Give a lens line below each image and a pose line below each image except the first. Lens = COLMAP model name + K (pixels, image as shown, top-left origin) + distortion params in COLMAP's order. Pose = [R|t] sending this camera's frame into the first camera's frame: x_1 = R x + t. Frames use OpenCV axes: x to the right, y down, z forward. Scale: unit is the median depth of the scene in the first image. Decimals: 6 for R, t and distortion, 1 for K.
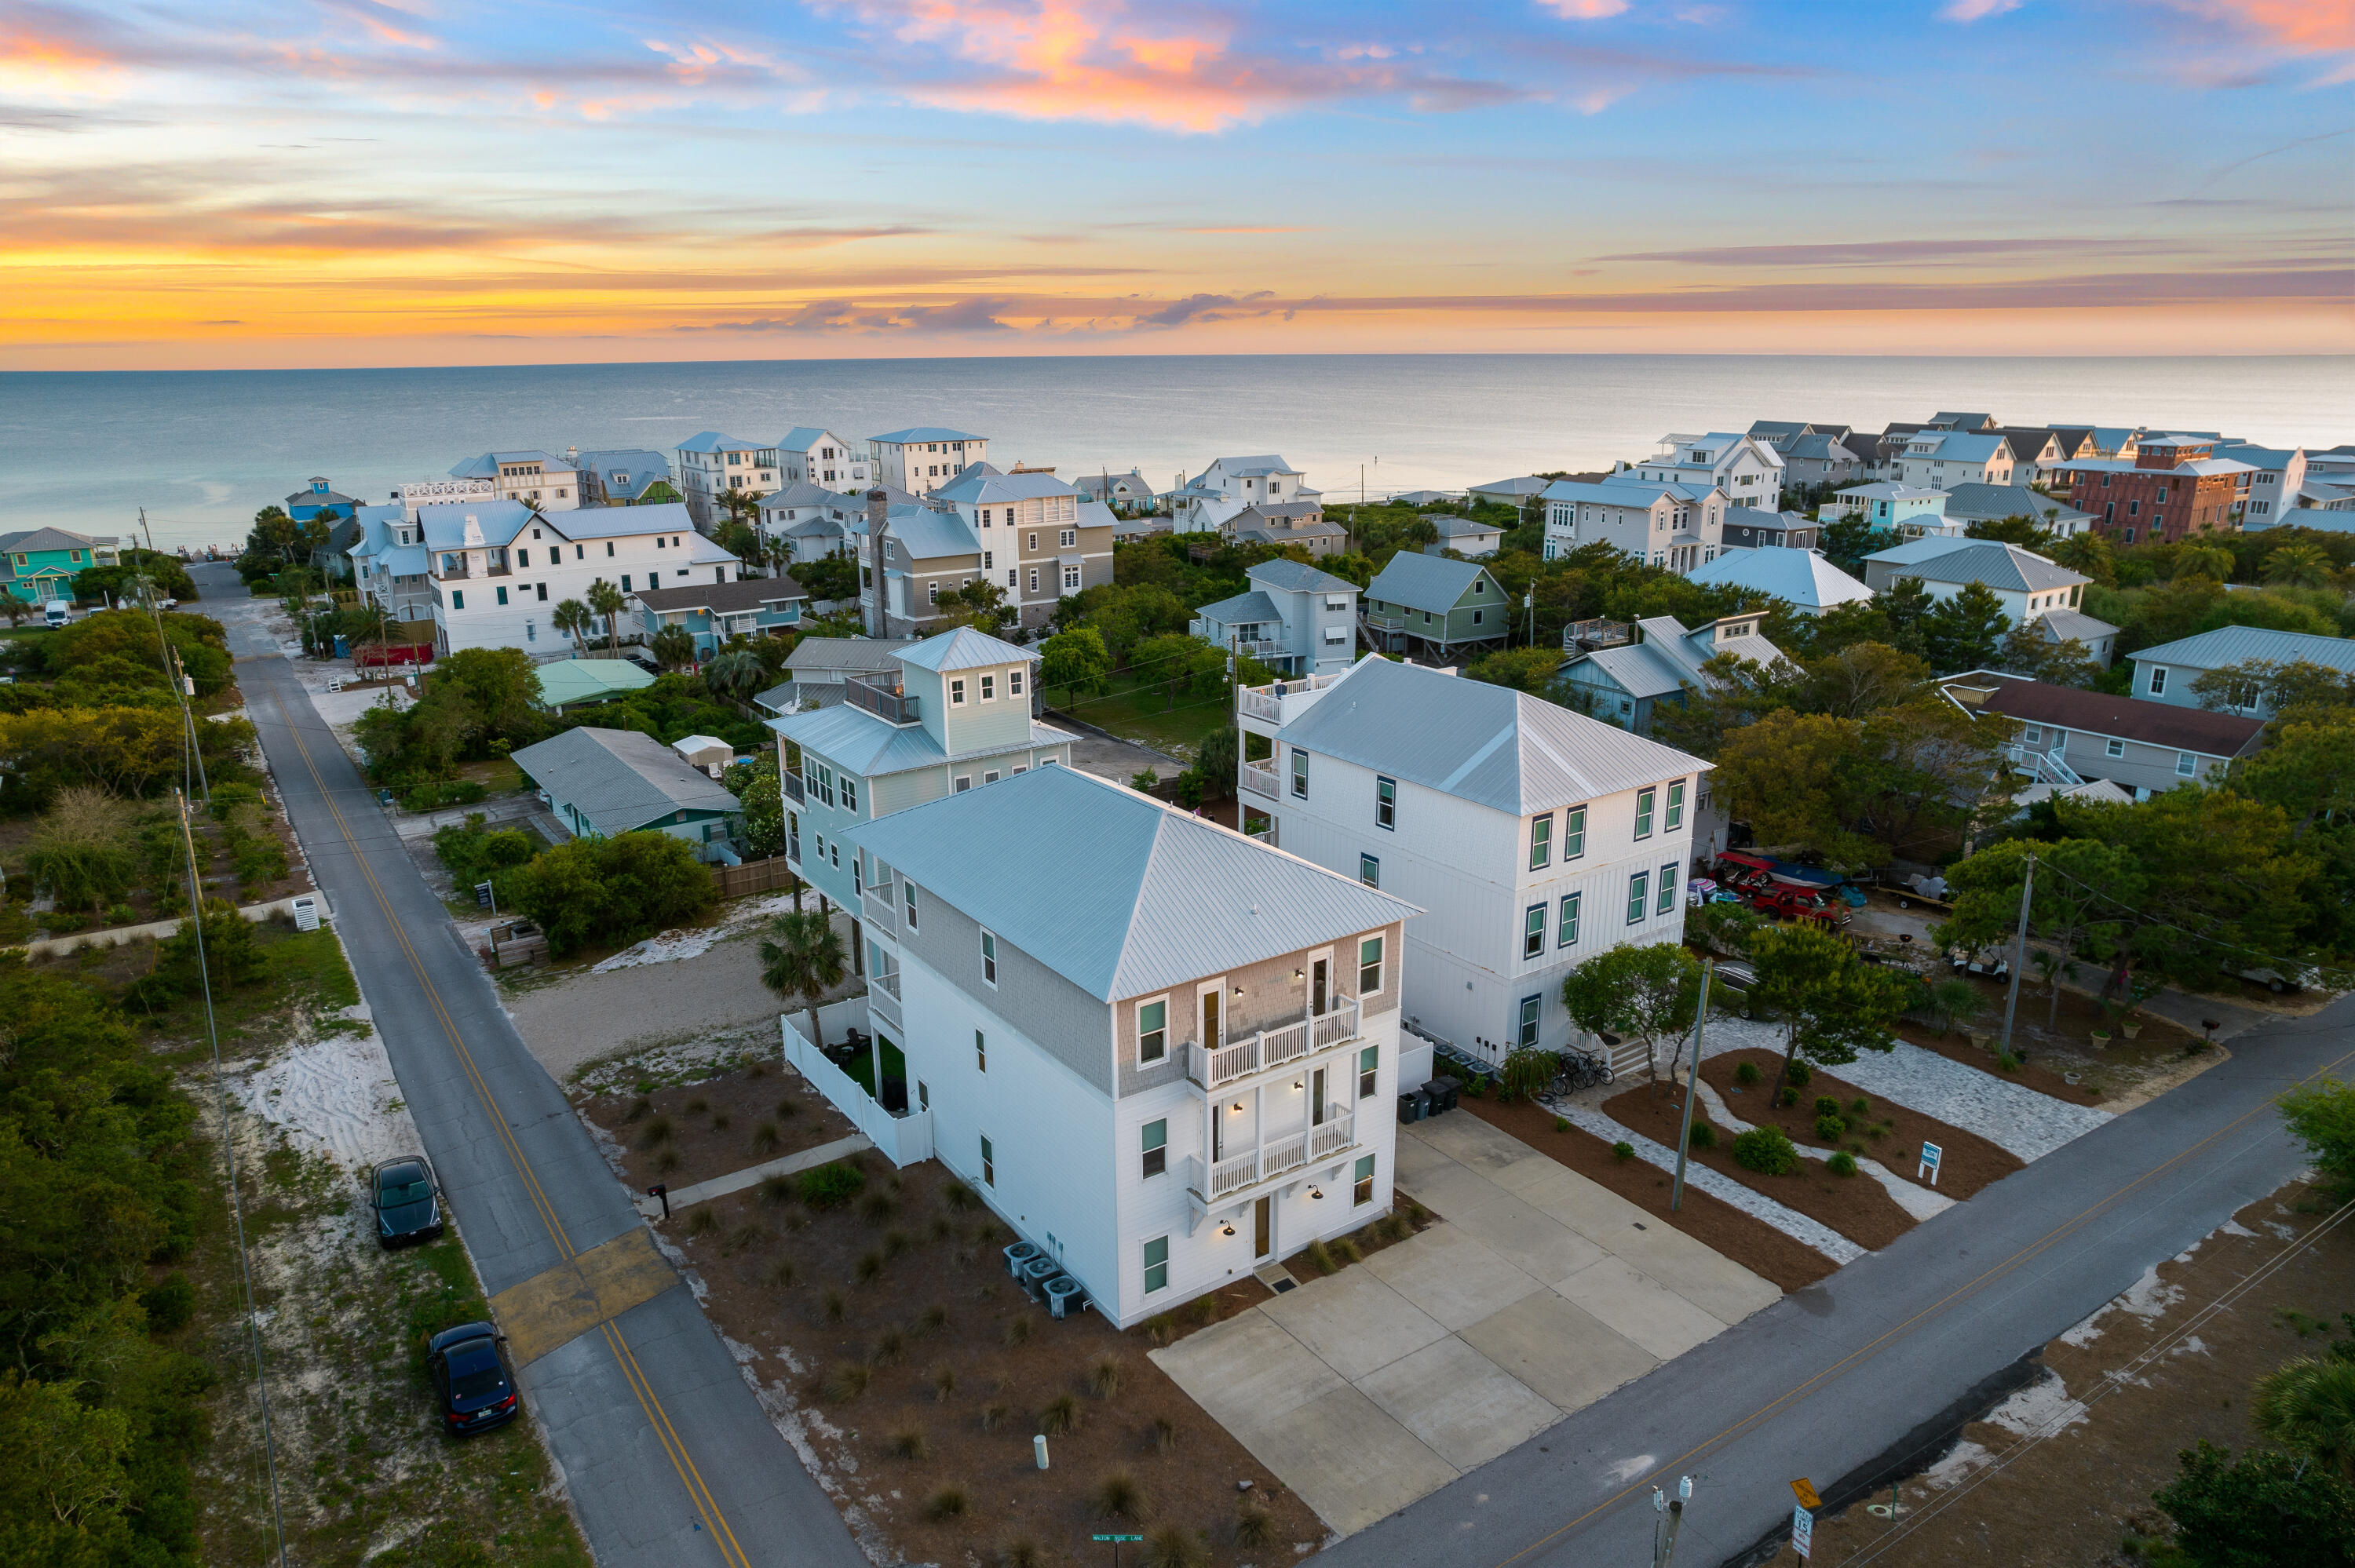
lens RADIAL K [[1536.4, 0, 1188.2], [0, 1536.4, 809.3], [0, 0, 1]] dist [-0.044293, 0.001531]
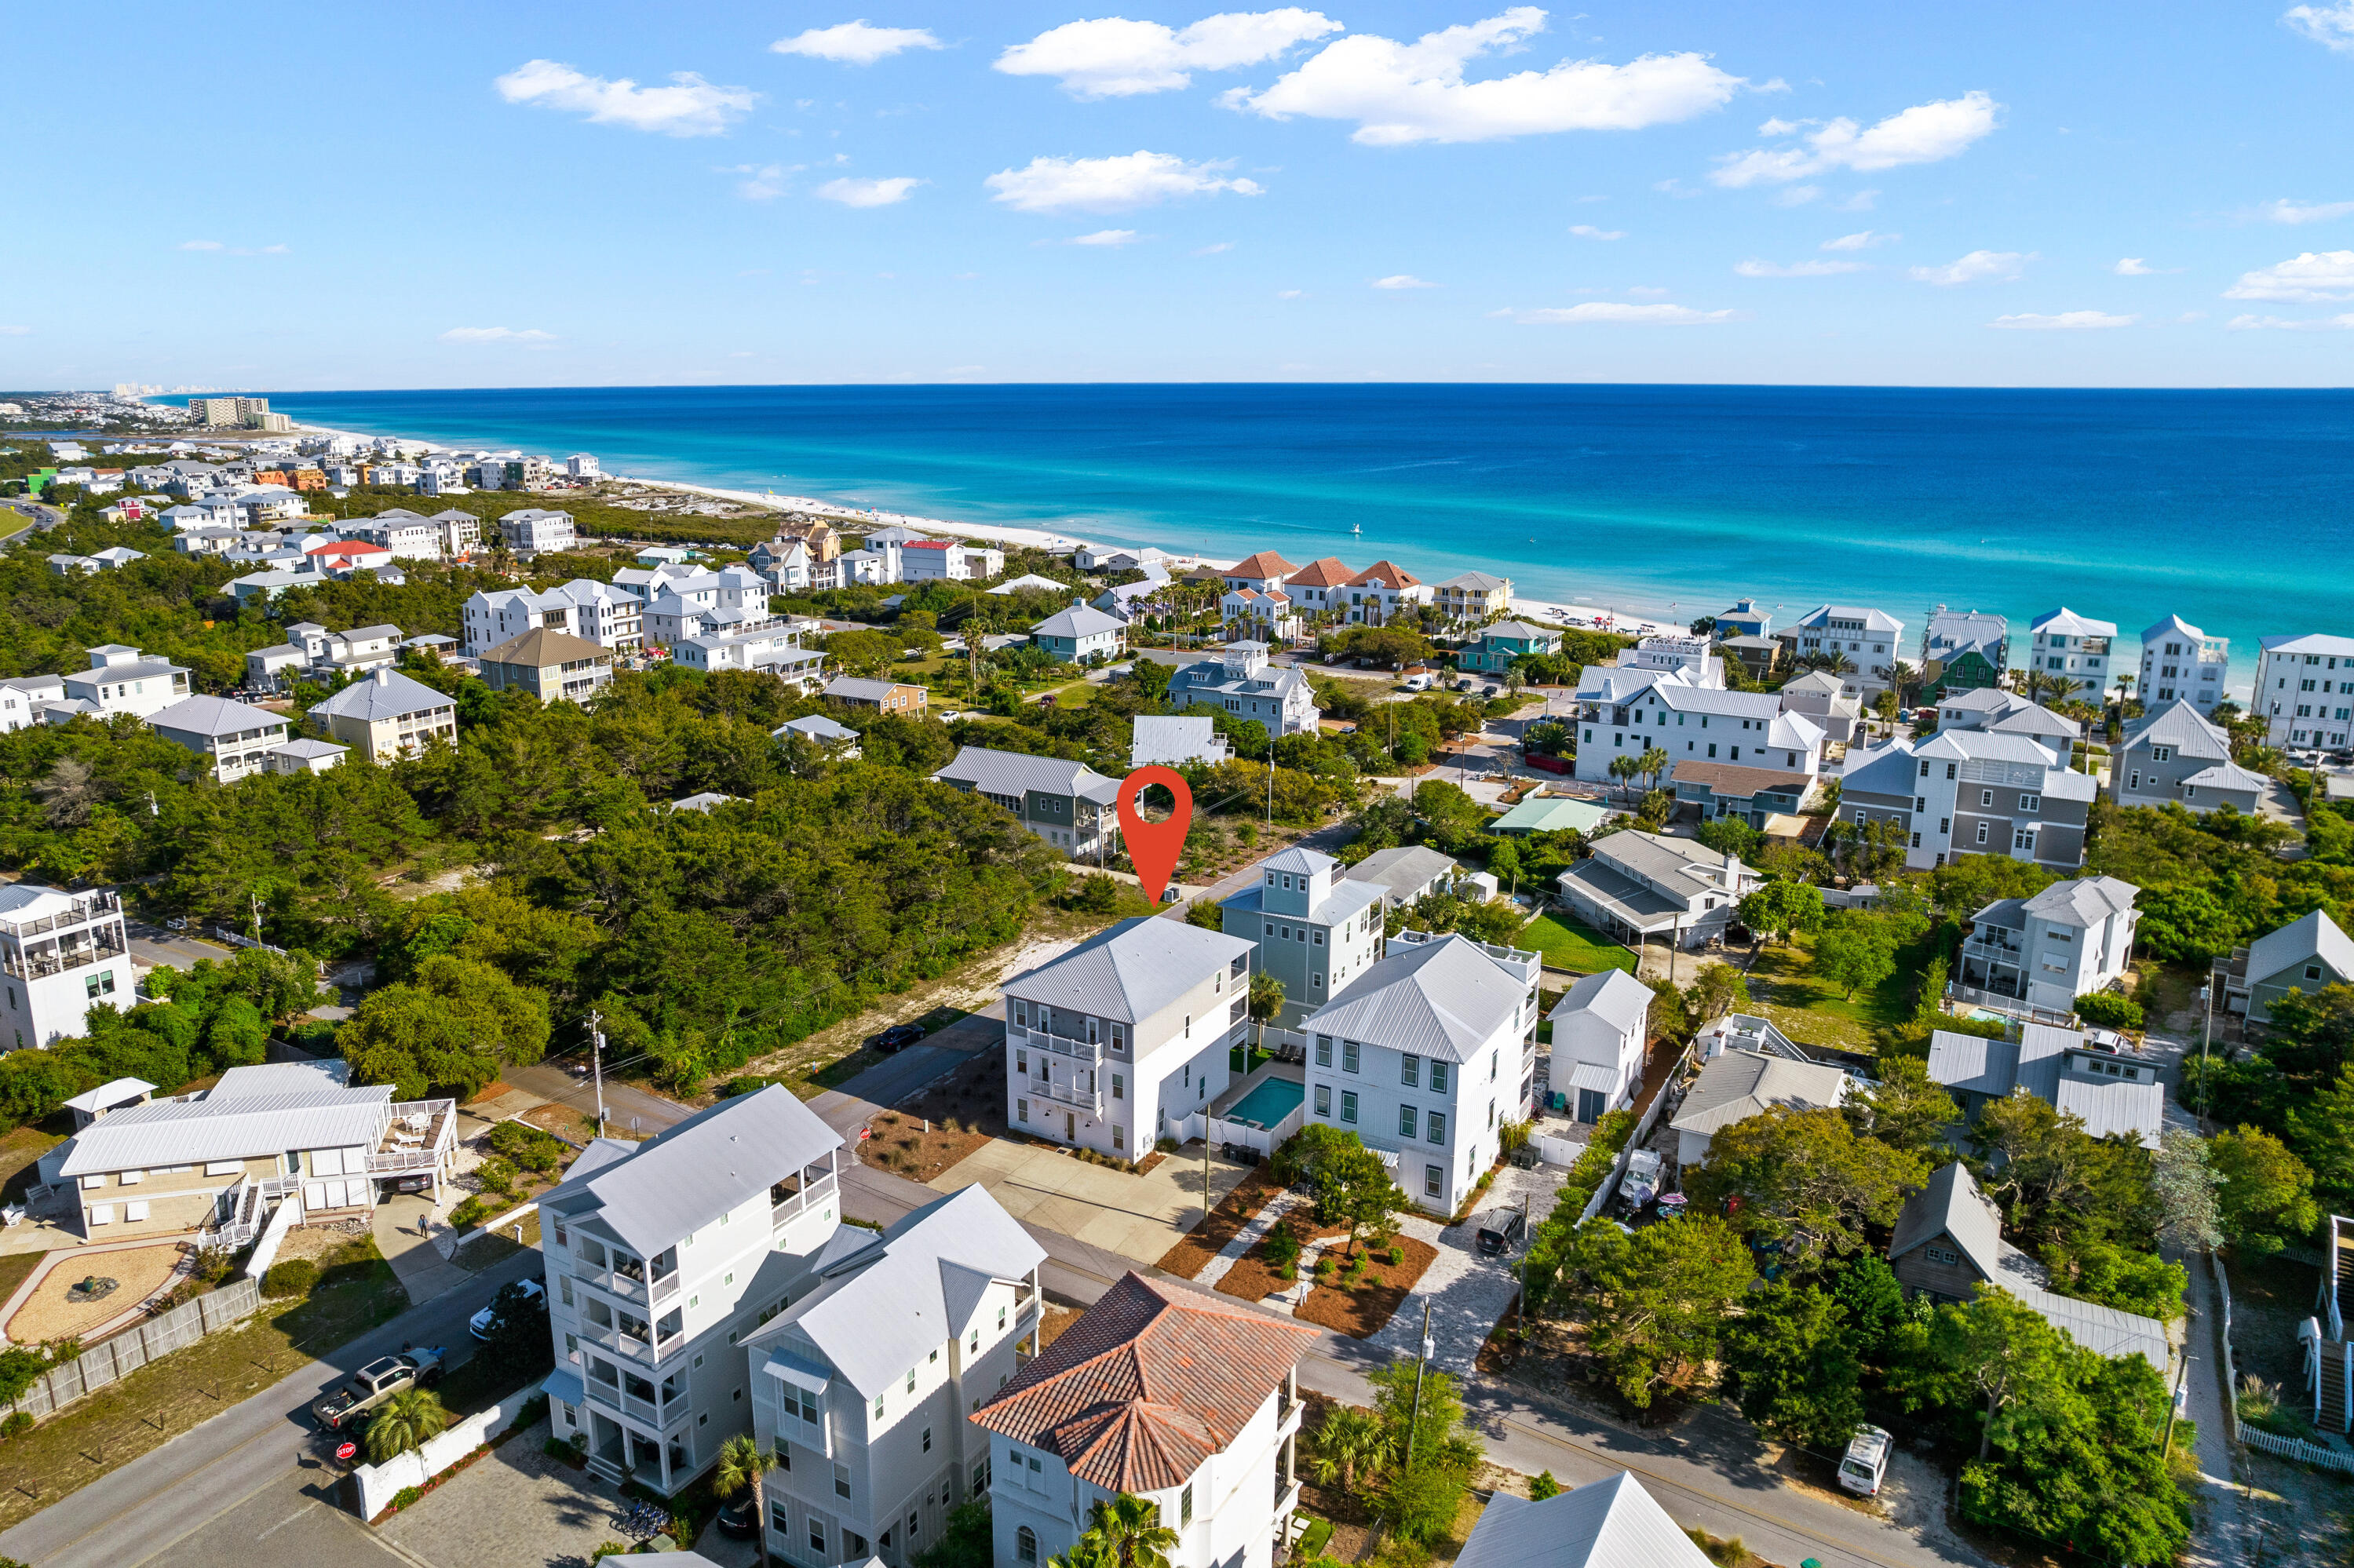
lens RADIAL K [[1627.9, 0, 1026.2], [0, 1627.9, 772.1], [0, 0, 1]] dist [-0.031679, 0.005321]
pose [[0.355127, 0.227421, -0.906733, 1.752896], [-0.256973, 0.956338, 0.139218, -0.463204], [0.898805, 0.183566, 0.398062, -0.106023]]
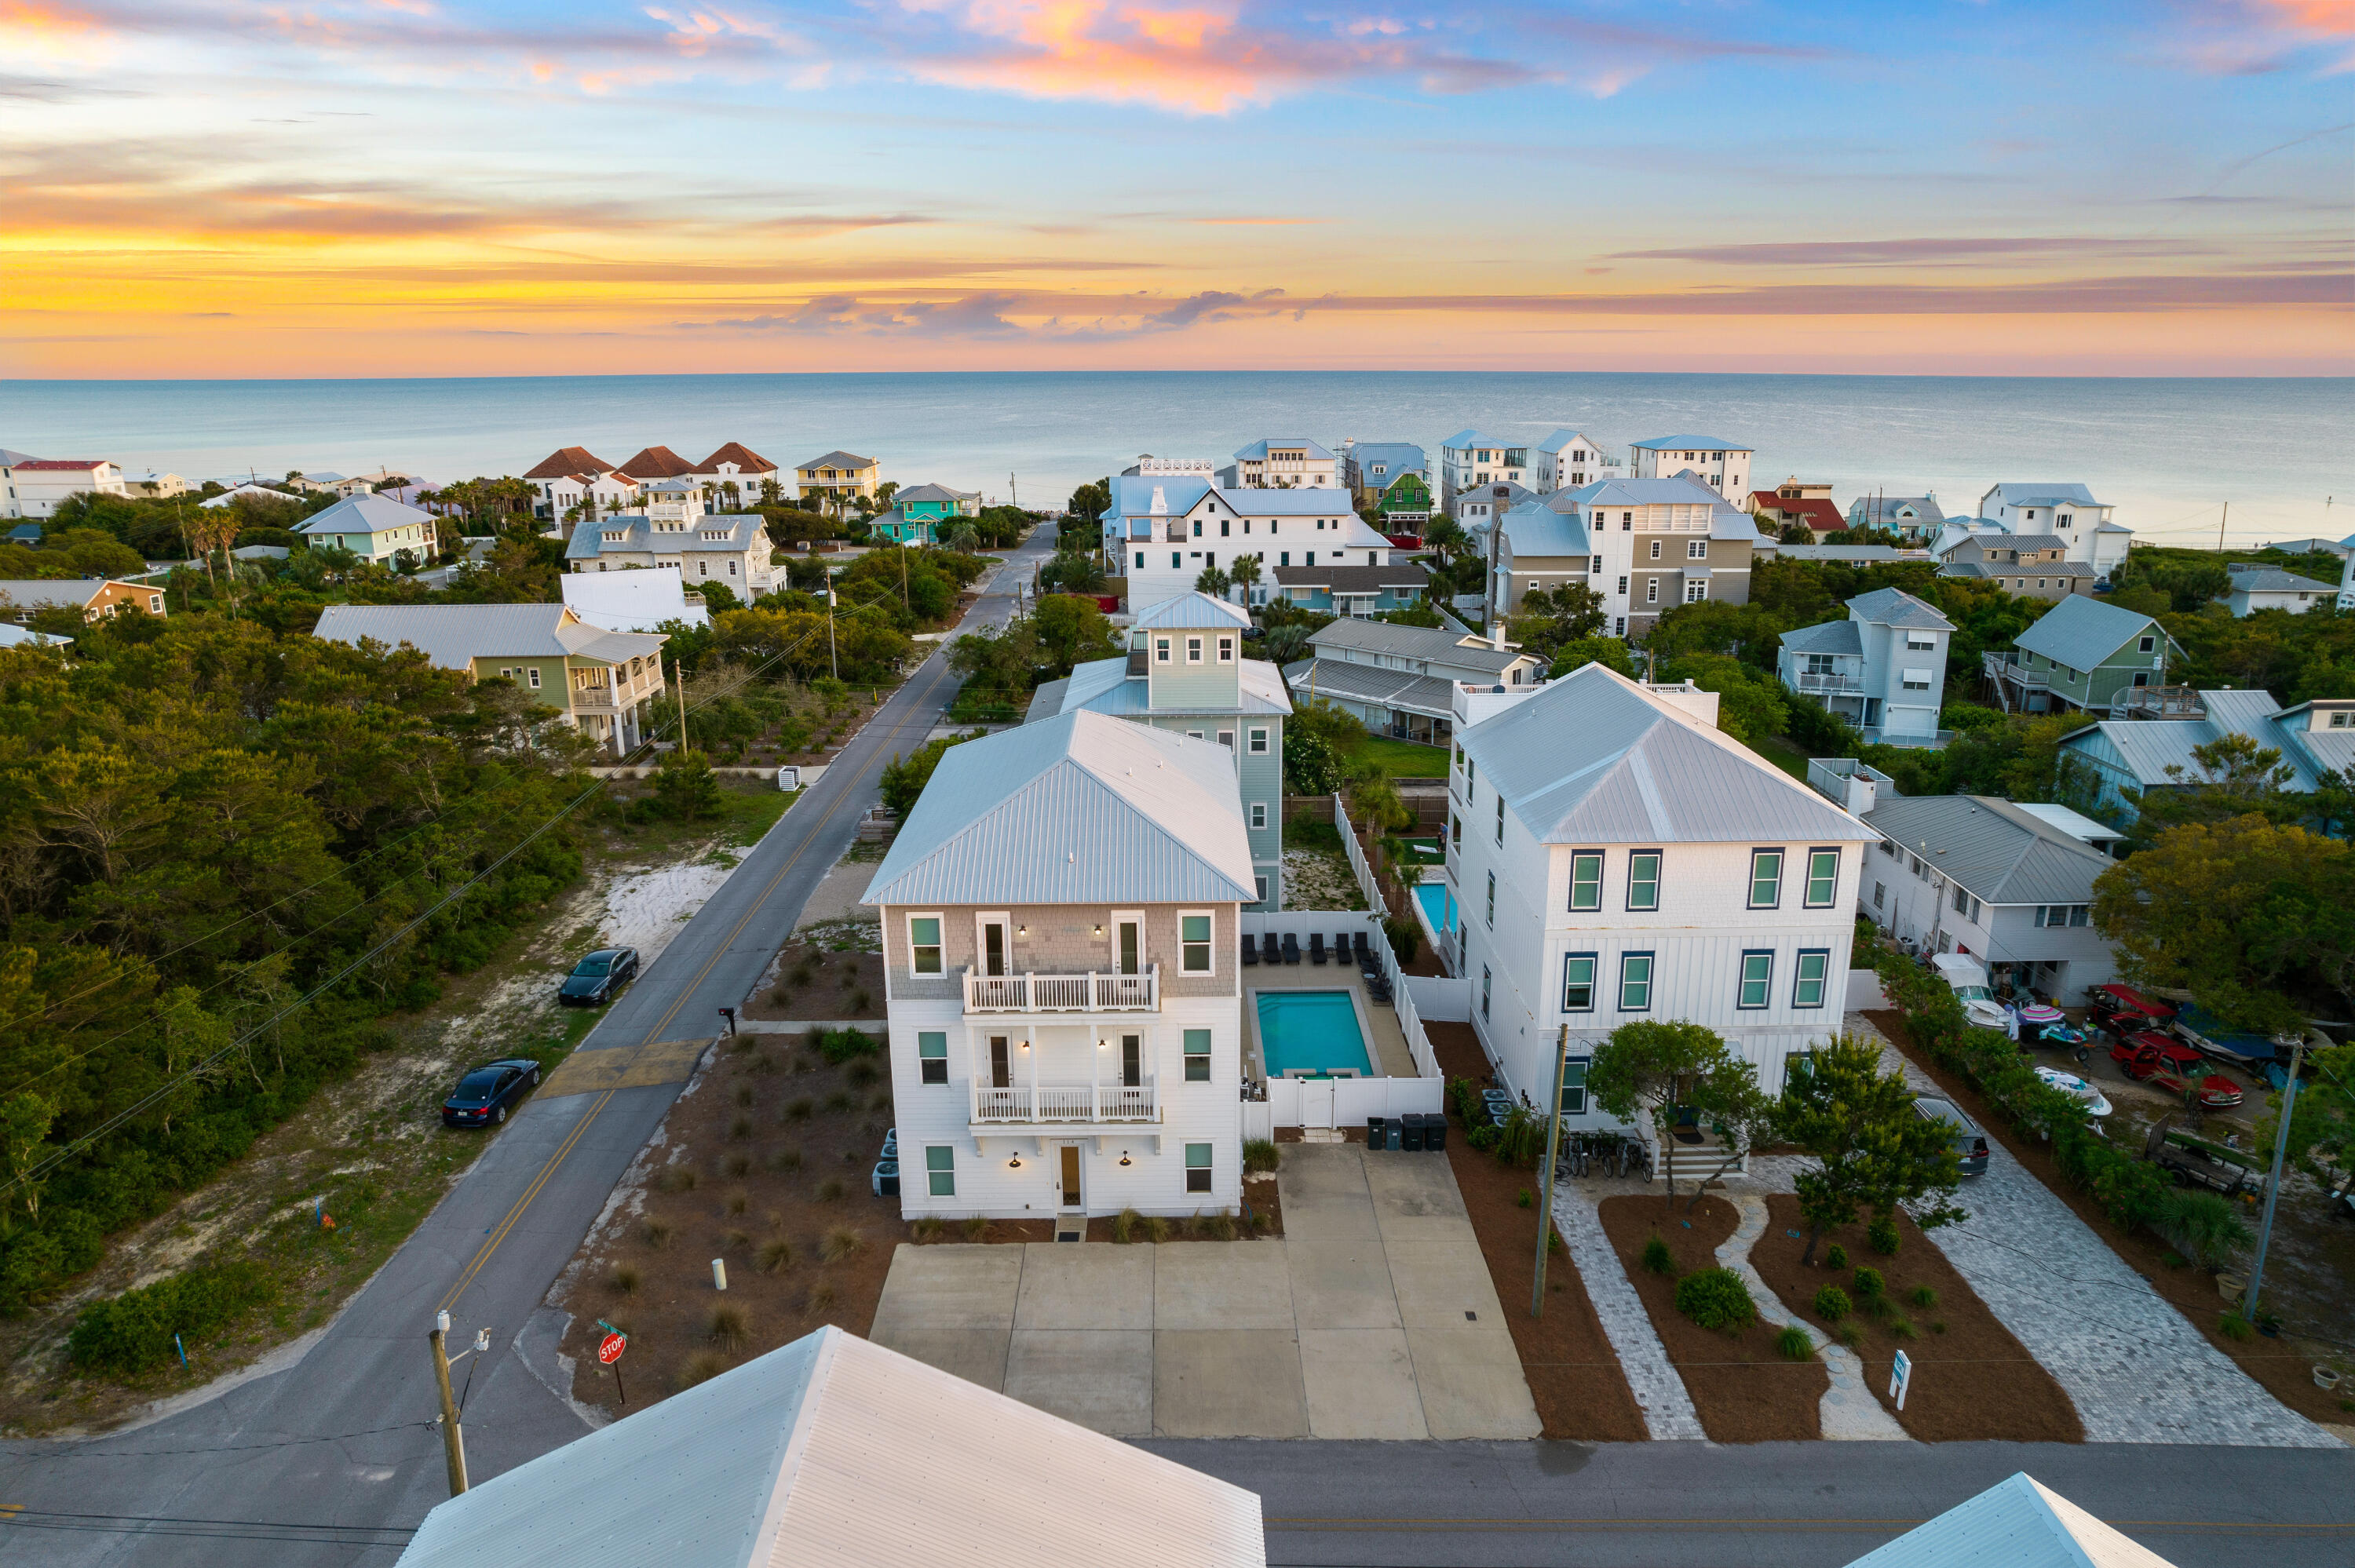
lens RADIAL K [[1552.3, 0, 1177.5], [0, 1552.3, 784.0], [0, 0, 1]] dist [-0.060363, 0.001694]
pose [[0.824250, 0.153585, -0.544999, 0.517573], [-0.167155, 0.985615, 0.024950, -0.016182], [0.540991, 0.070534, 0.838066, 0.137082]]
